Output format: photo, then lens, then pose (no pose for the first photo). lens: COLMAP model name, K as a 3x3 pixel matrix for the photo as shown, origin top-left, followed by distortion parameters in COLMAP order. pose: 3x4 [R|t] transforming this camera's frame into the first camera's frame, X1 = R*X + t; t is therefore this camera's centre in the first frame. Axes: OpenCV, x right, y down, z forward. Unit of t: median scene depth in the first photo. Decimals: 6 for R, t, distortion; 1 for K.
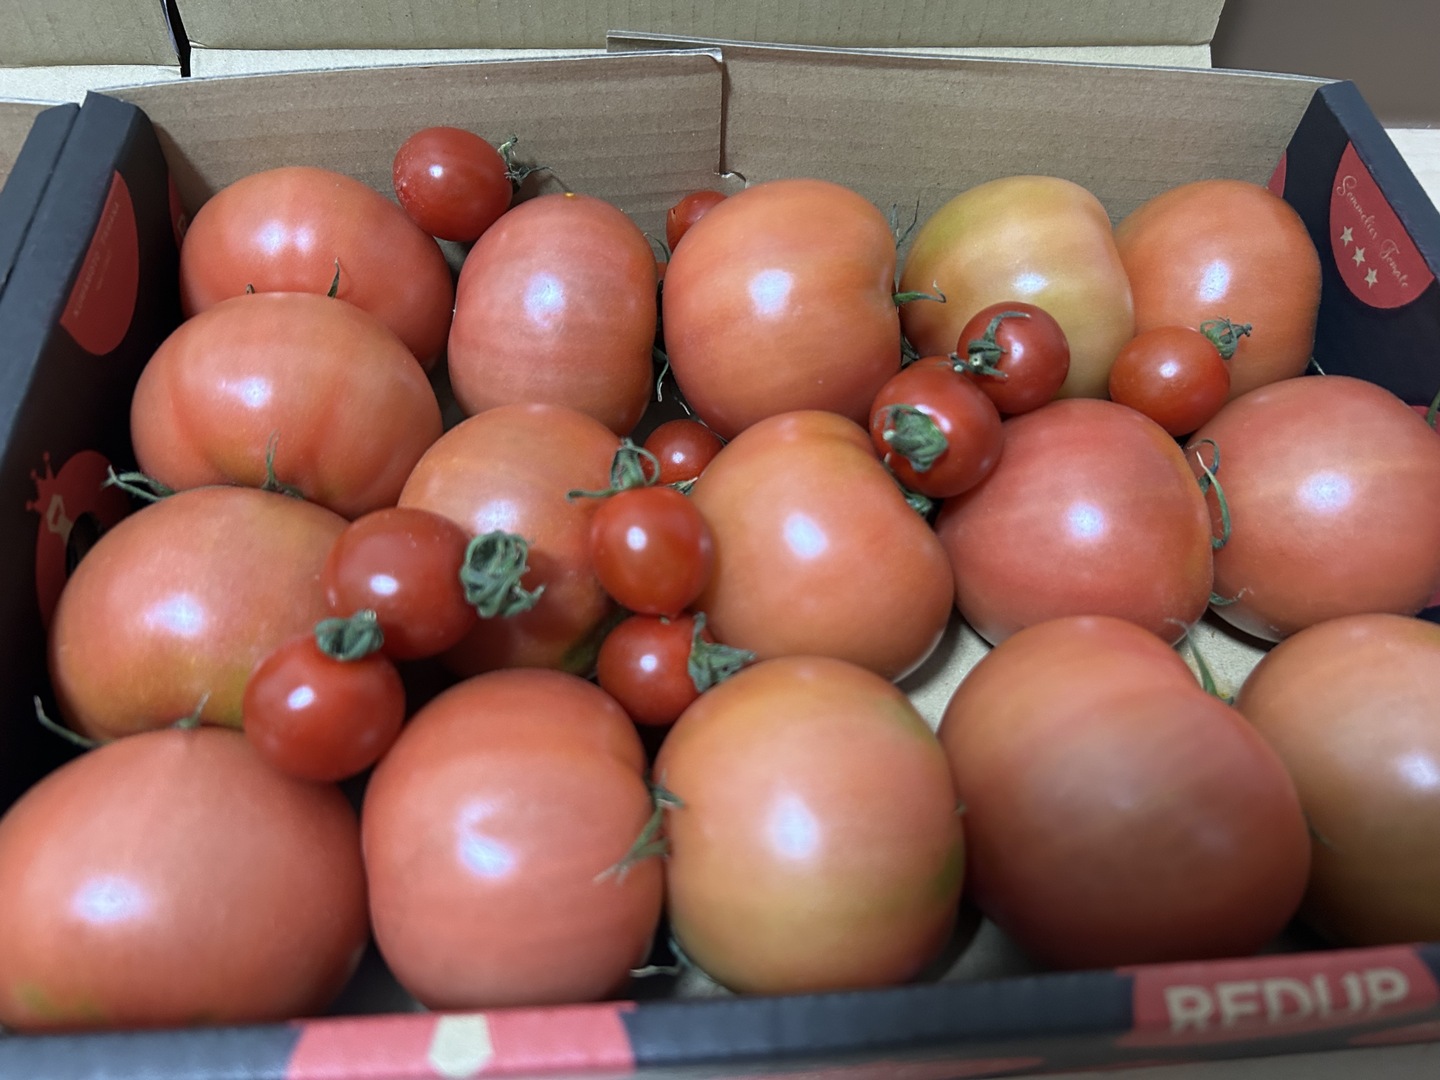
lens RADIAL K [[1083.7, 0, 710.2], [0, 1083.7, 545.4], [0, 0, 1]] dist [0.001114, -0.012651]
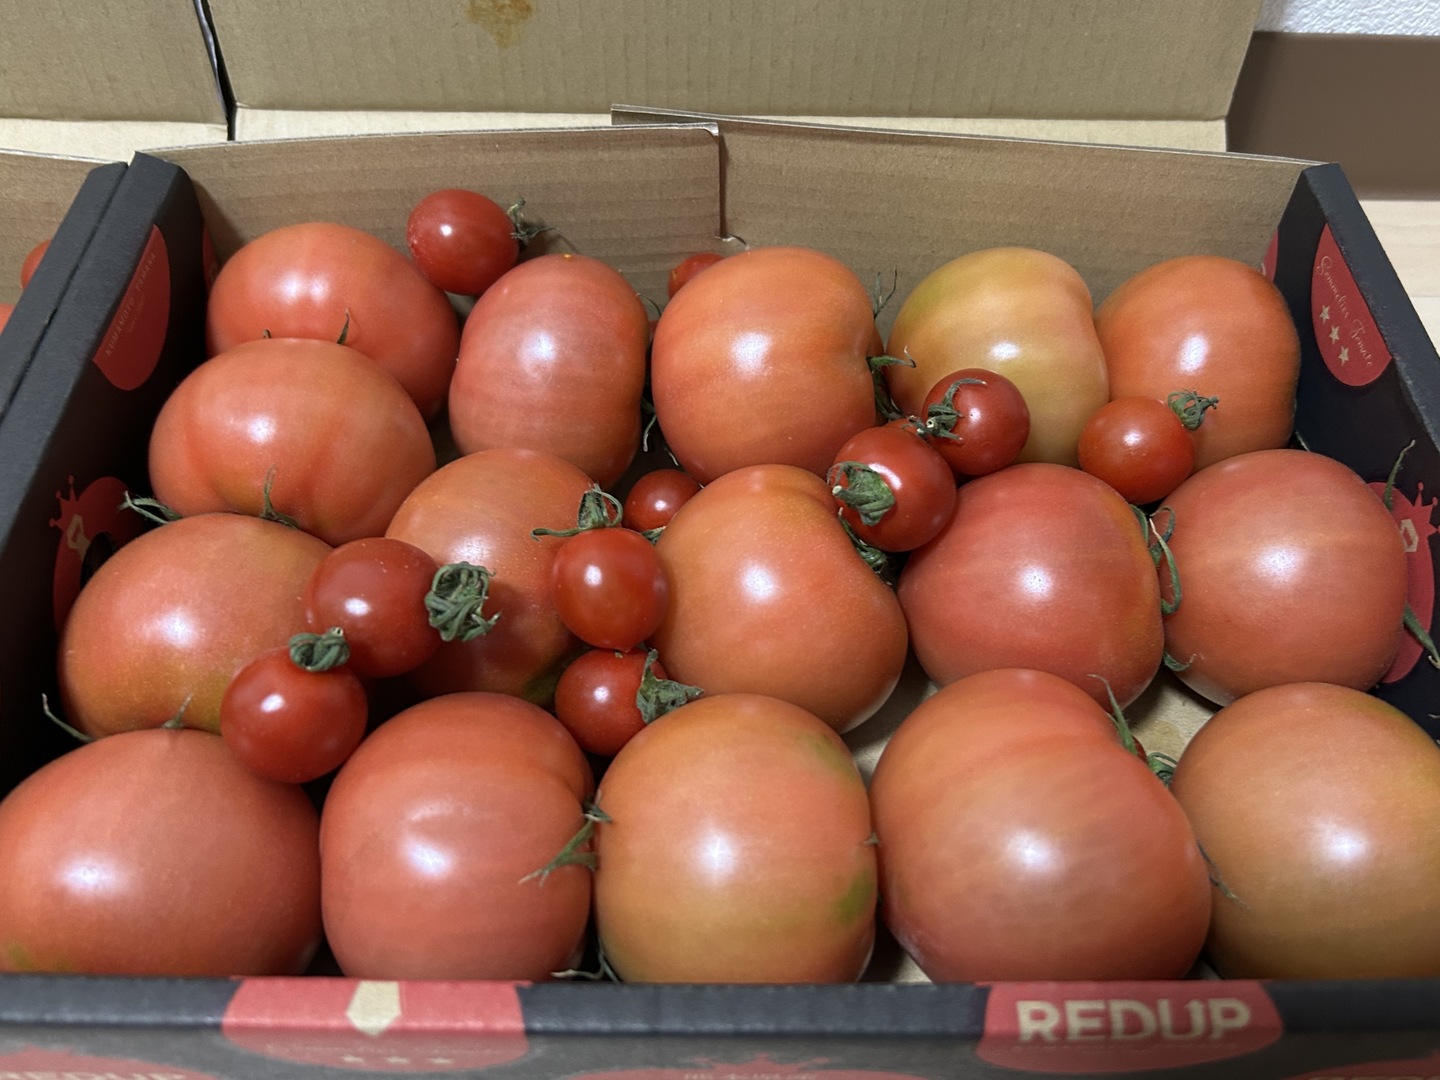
lens RADIAL K [[1196.8, 0, 720.0], [0, 1196.8, 540.0], [0, 0, 1]] dist [0.029923, -0.087142]
pose [[0.997088, 0.040764, -0.064457, 0.114631], [-0.044825, 0.997015, -0.062869, 0.023443], [0.061702, 0.065575, 0.995938, -0.154810]]
